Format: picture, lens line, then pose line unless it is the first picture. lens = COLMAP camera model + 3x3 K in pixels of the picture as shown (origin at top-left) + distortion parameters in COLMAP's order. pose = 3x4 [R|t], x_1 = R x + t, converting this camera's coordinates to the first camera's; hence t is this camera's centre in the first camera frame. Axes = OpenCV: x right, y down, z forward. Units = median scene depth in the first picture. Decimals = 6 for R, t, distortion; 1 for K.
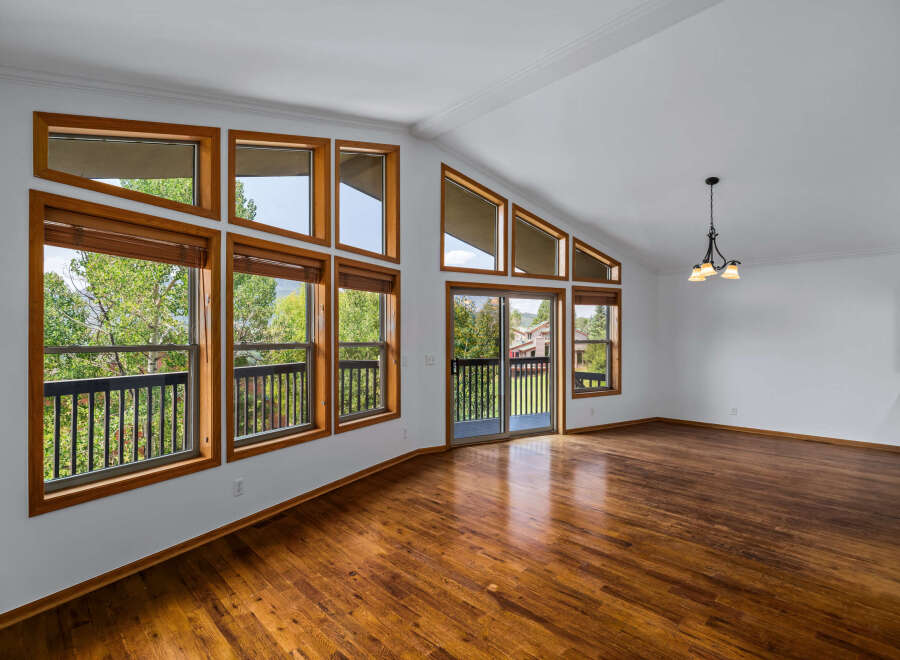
lens RADIAL K [[458.1, 0, 428.8], [0, 458.1, 335.0], [0, 0, 1]] dist [-0.005078, 0.000346]
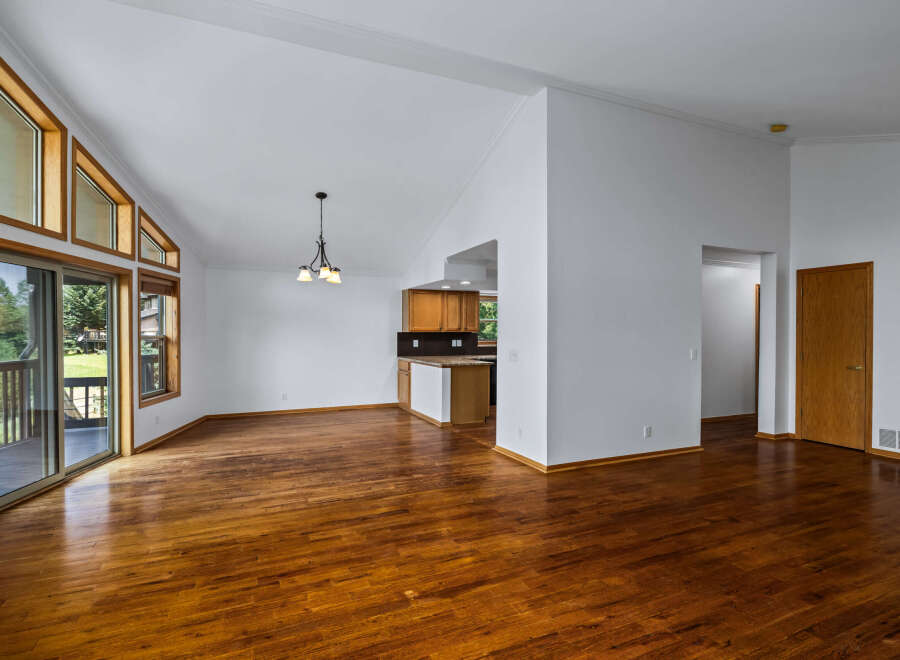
lens RADIAL K [[458.1, 0, 447.7], [0, 458.1, 333.9], [0, 0, 1]] dist [-0.005078, 0.000346]
pose [[0.330923, 0.001248, 0.943657, -0.519022], [-0.002365, 0.999997, -0.000493, 0.015952], [-0.943655, -0.002069, 0.330925, 0.450033]]
